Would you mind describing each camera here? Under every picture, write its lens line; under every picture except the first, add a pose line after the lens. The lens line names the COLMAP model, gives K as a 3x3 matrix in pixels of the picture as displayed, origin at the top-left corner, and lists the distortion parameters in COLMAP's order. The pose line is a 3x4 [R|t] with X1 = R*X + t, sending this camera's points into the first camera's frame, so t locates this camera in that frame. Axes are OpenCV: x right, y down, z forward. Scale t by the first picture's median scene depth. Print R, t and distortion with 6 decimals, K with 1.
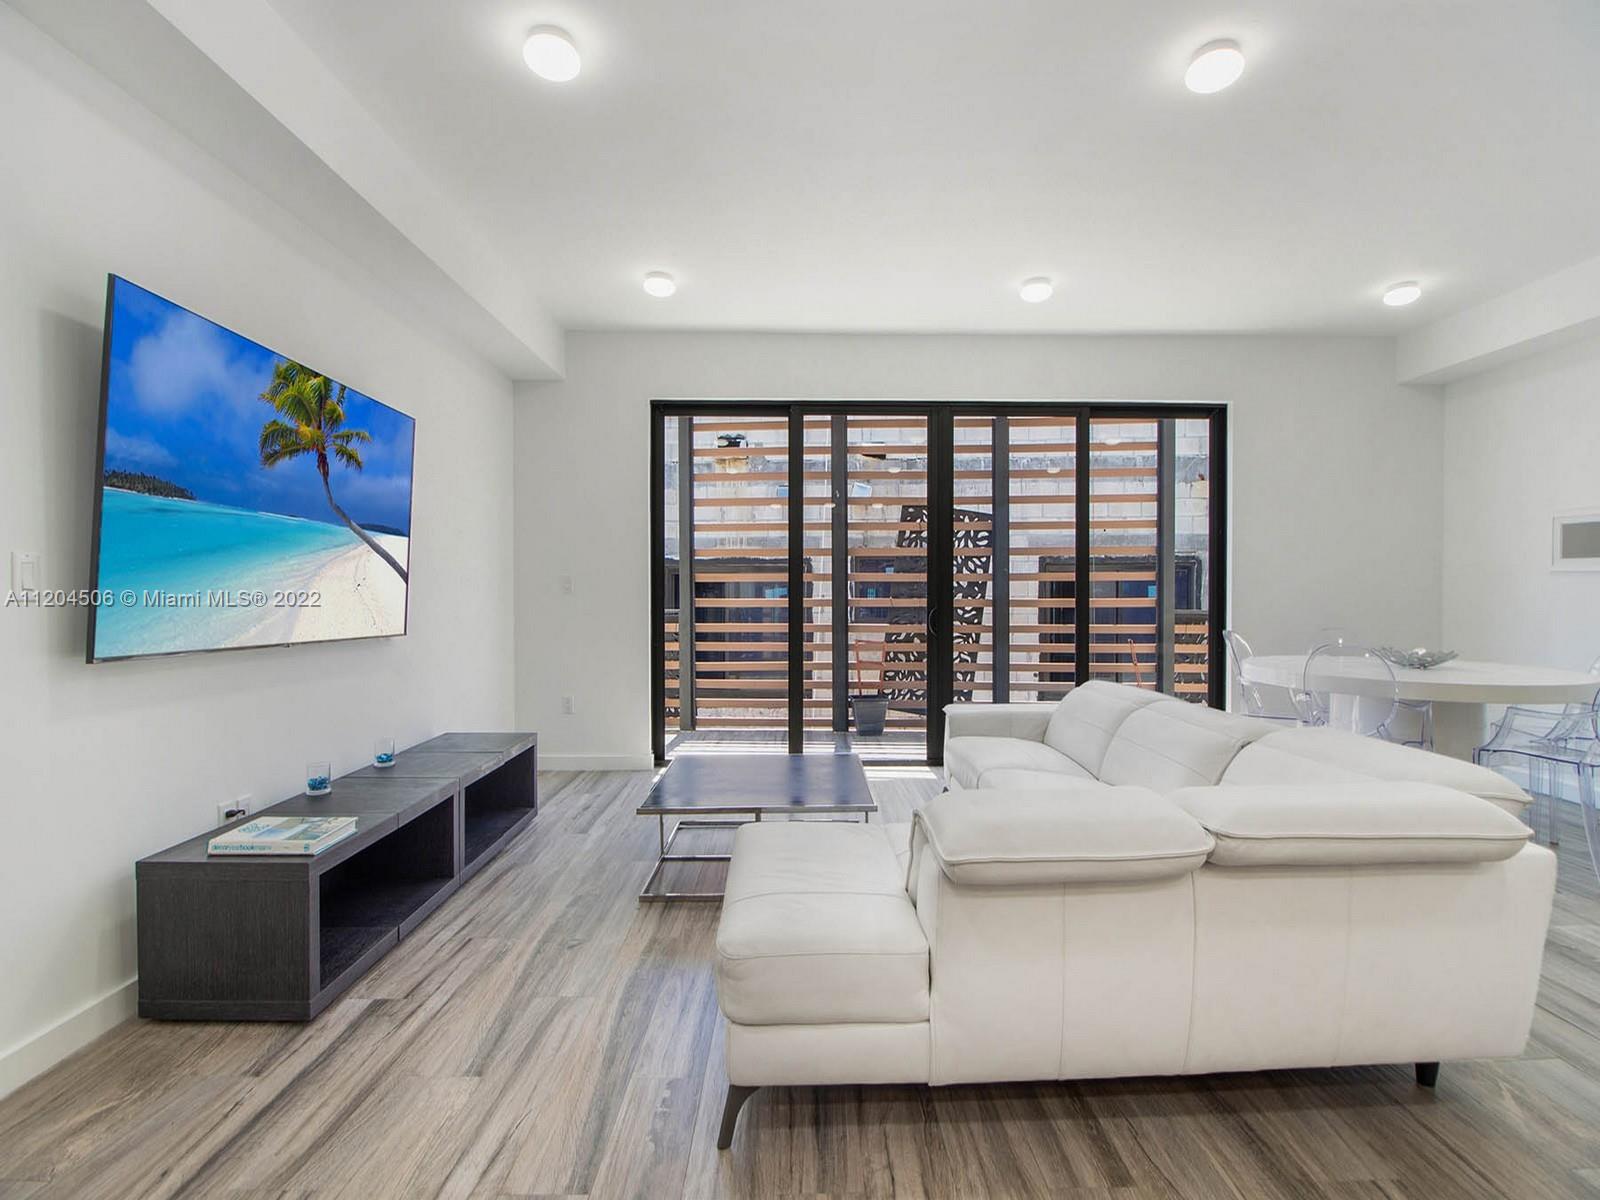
lens RADIAL K [[750.9, 0, 816.5], [0, 750.9, 599.7], [0, 0, 1]] dist [-0.002716, -0.009985]
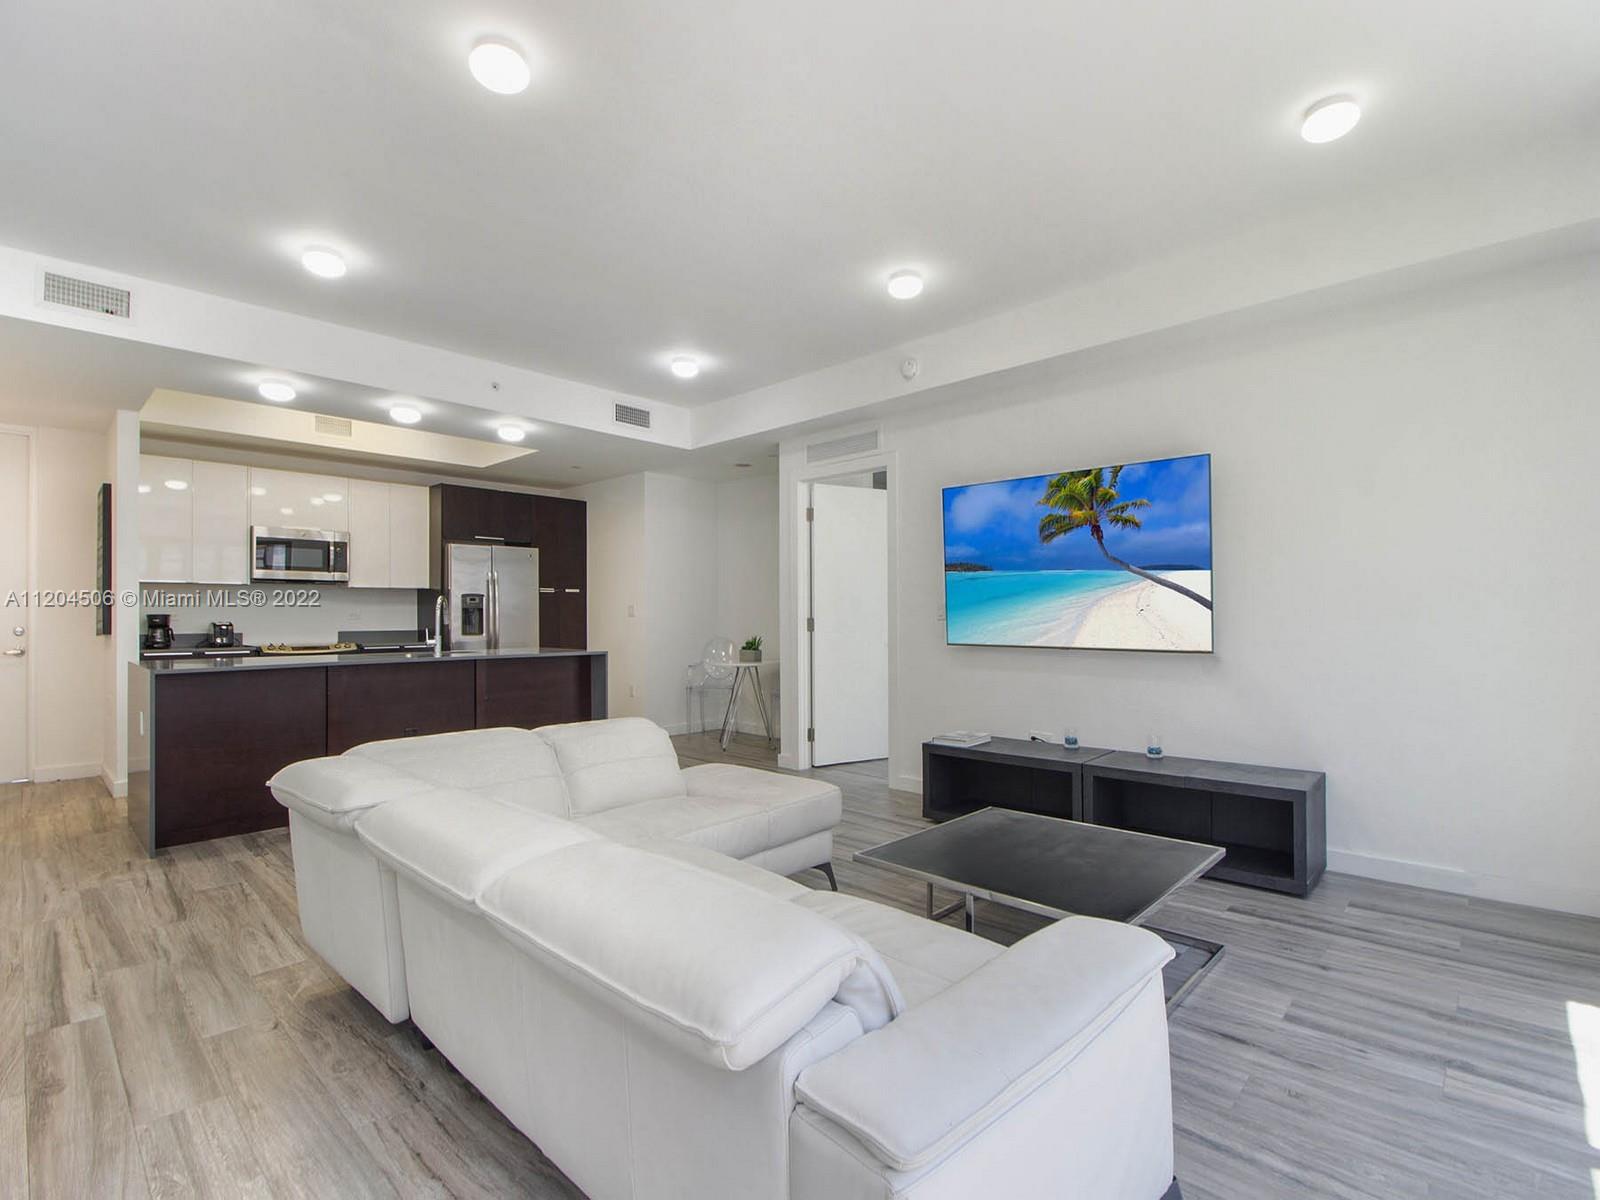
lens RADIAL K [[750.9, 0, 816.5], [0, 750.9, 599.7], [0, 0, 1]] dist [-0.002716, -0.009985]
pose [[-0.699125, -0.007432, -0.714961, 0.434051], [0.003663, 0.999896, -0.013975, -0.012017], [0.714990, -0.012389, -0.699025, 0.913608]]
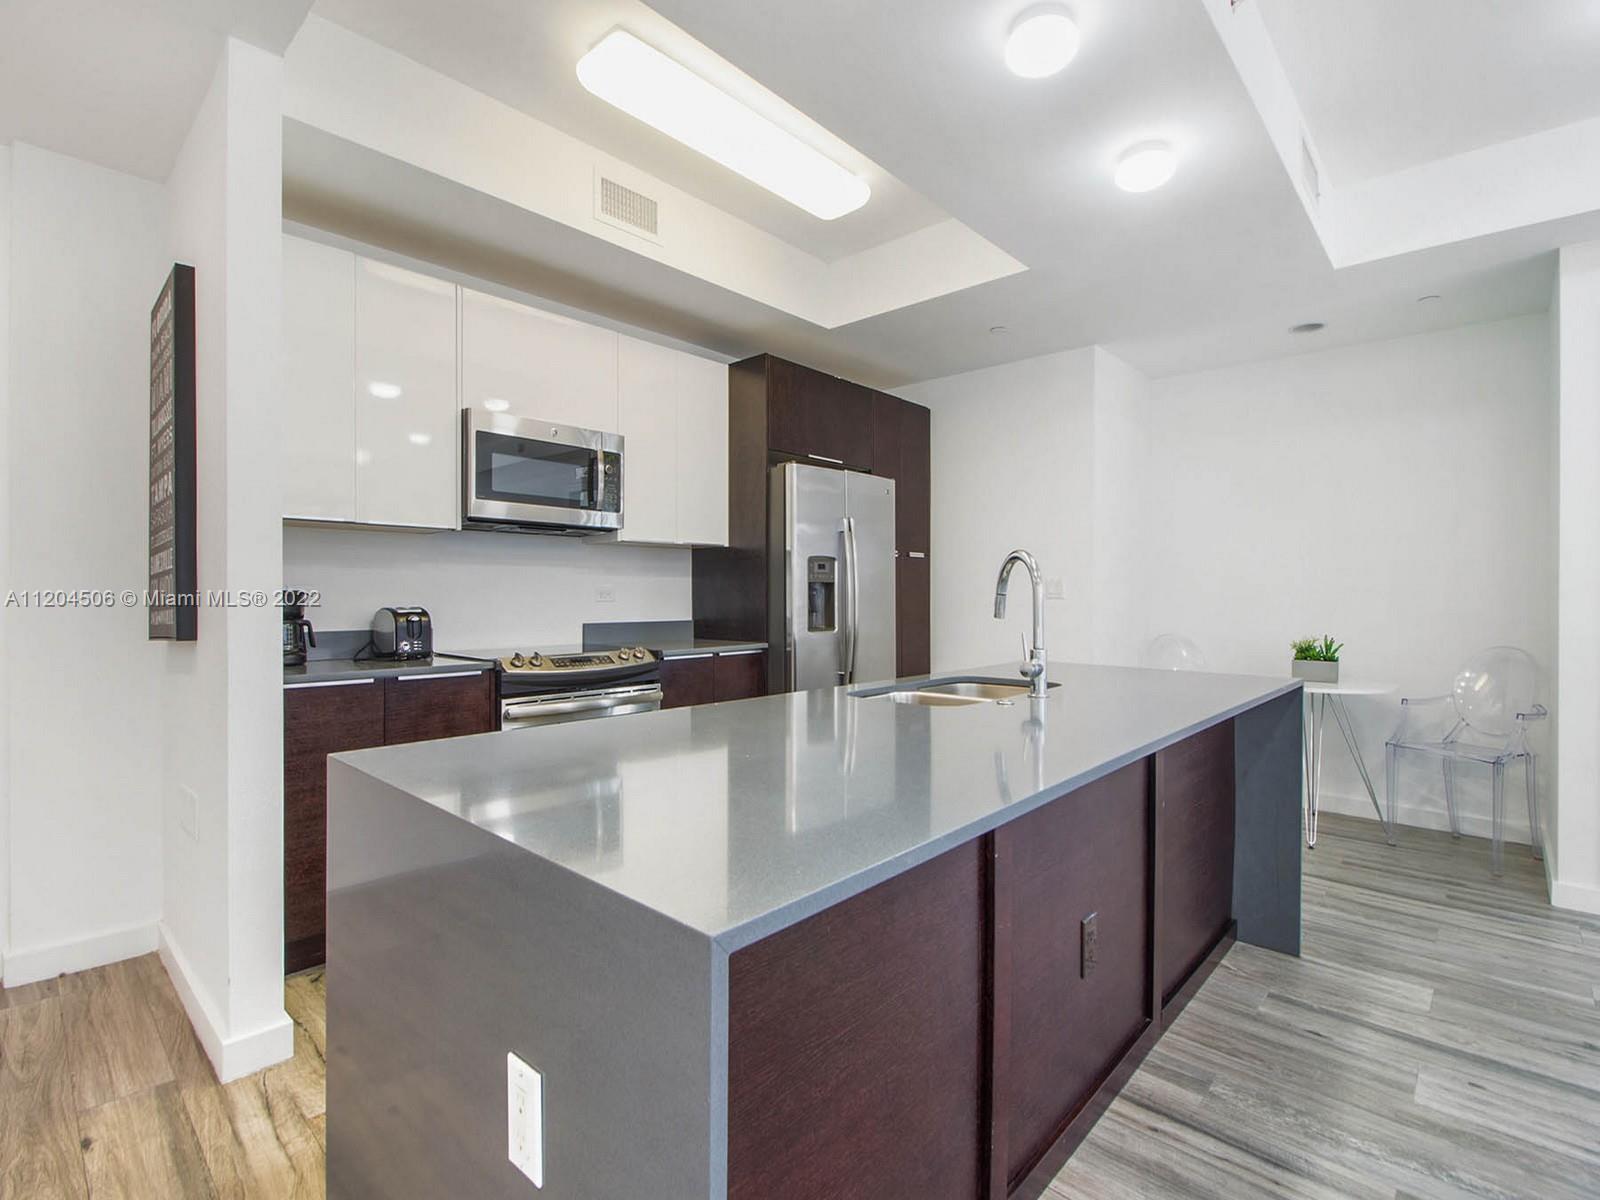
lens RADIAL K [[762.6, 0, 800.4], [0, 762.6, 588.9], [0, 0, 1]] dist [-0.002686, -0.000453]
pose [[-0.690686, -0.005057, -0.723137, 0.456382], [-0.002198, 0.999986, -0.004894, -0.008061], [0.723151, -0.001790, -0.690688, 0.024227]]
